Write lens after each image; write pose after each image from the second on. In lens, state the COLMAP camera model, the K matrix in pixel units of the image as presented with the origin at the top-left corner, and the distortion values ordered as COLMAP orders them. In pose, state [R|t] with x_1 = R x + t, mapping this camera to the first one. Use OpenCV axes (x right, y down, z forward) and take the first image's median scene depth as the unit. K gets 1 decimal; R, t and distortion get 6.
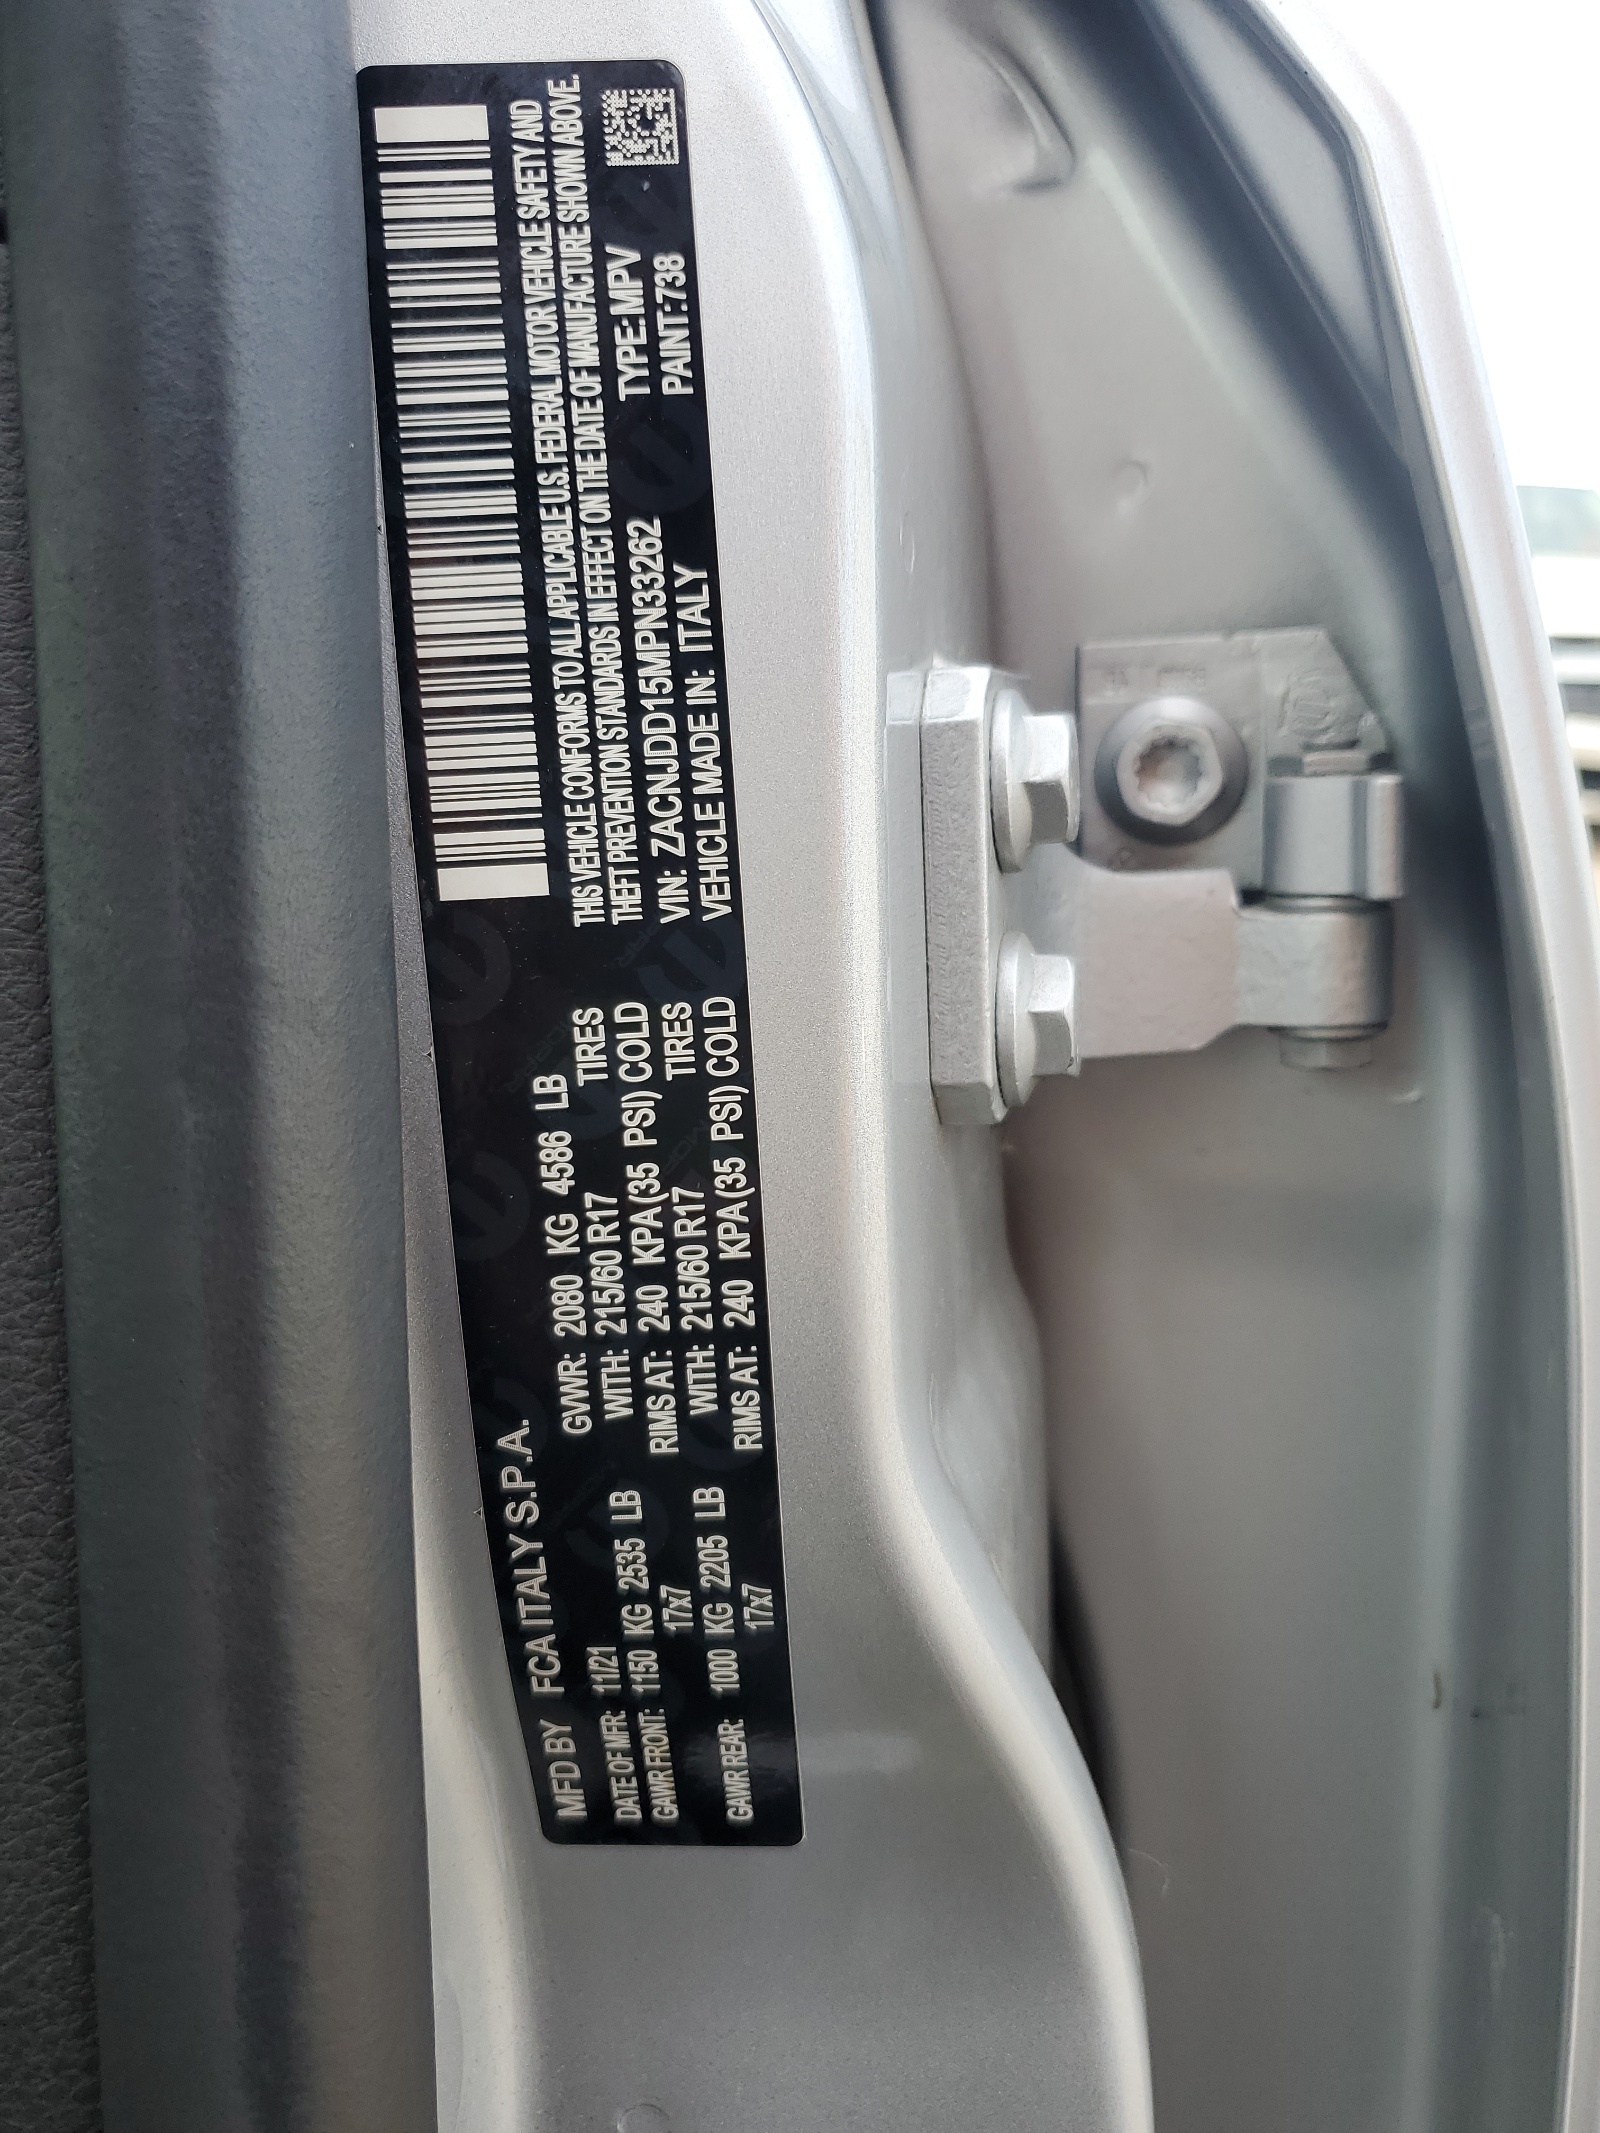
lens RADIAL K [[1616.5, 0, 800.7], [0, 1616.5, 1066.1], [0, 0, 1]] dist [-0.009168, -0.004809]
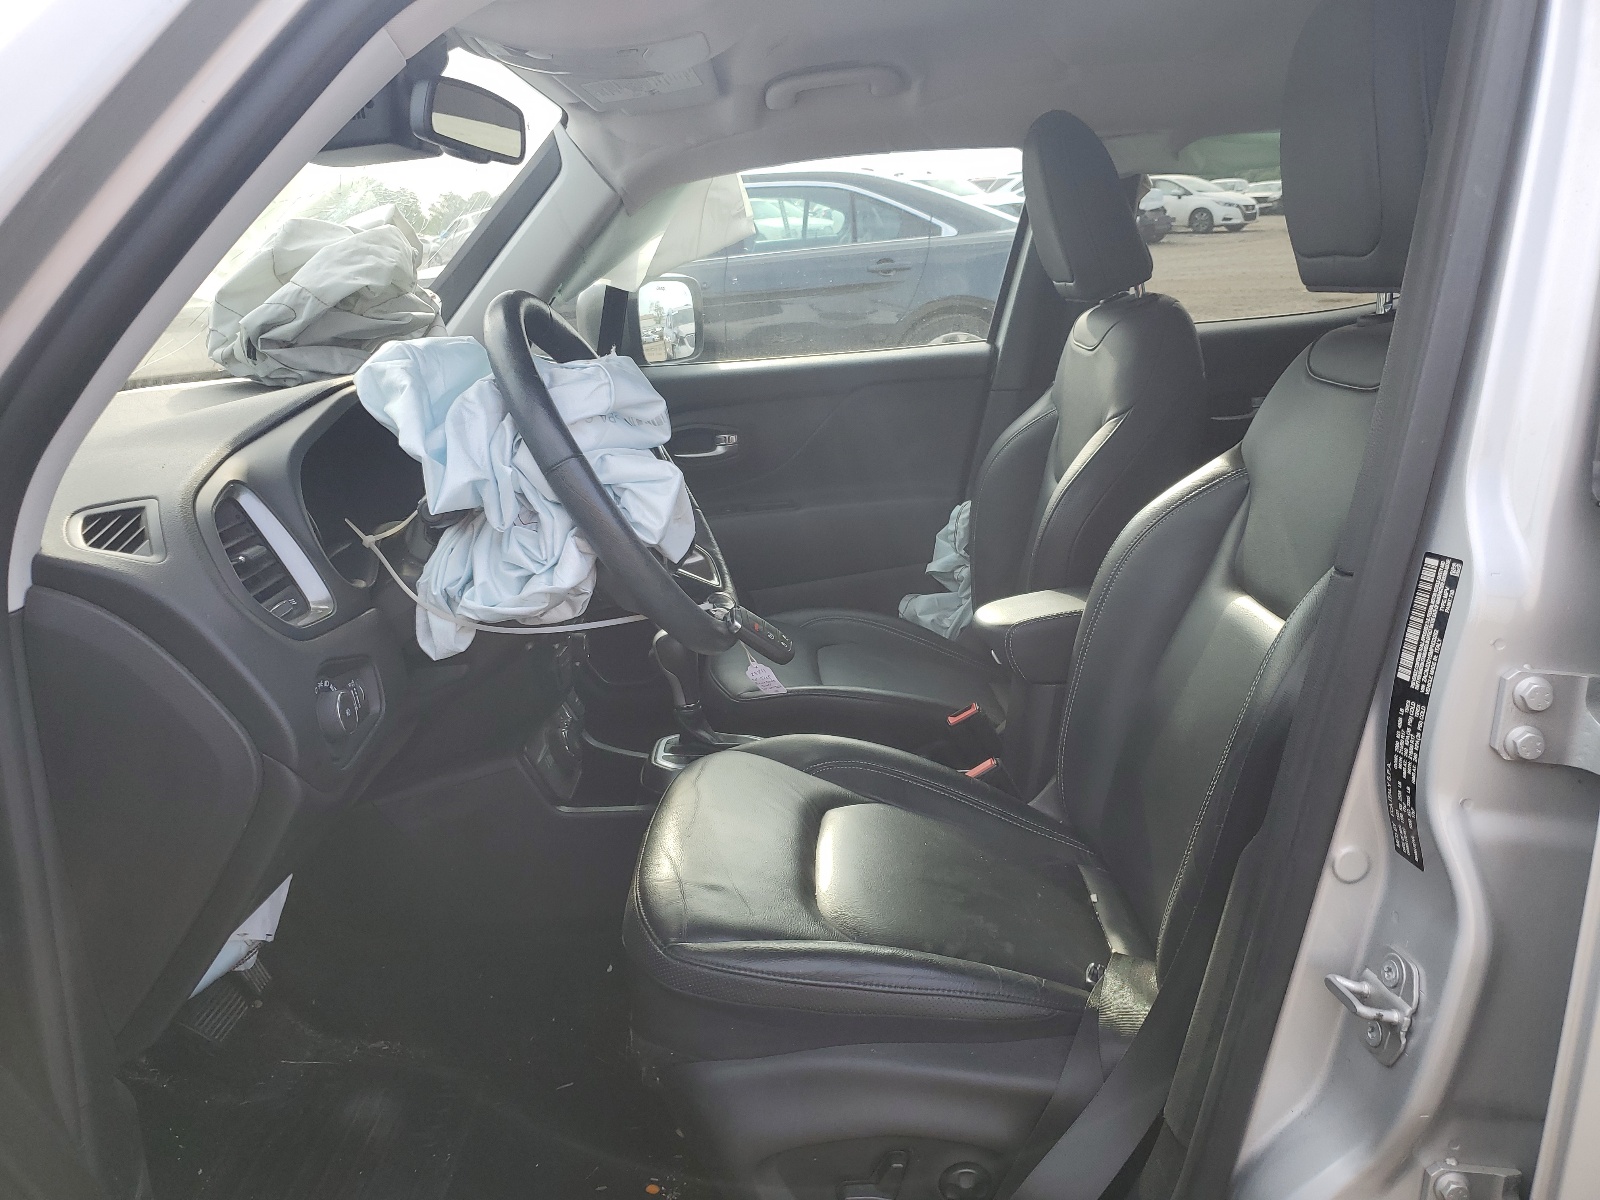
lens RADIAL K [[1212.5, 0, 799.3], [0, 1212.5, 600.5], [0, 0, 1]] dist [-0.009168, -0.004809]
pose [[0.134124, 0.267422, -0.954199, 3.896654], [-0.226940, 0.945598, 0.233113, -0.955457], [0.964629, 0.185280, 0.187516, -2.198082]]
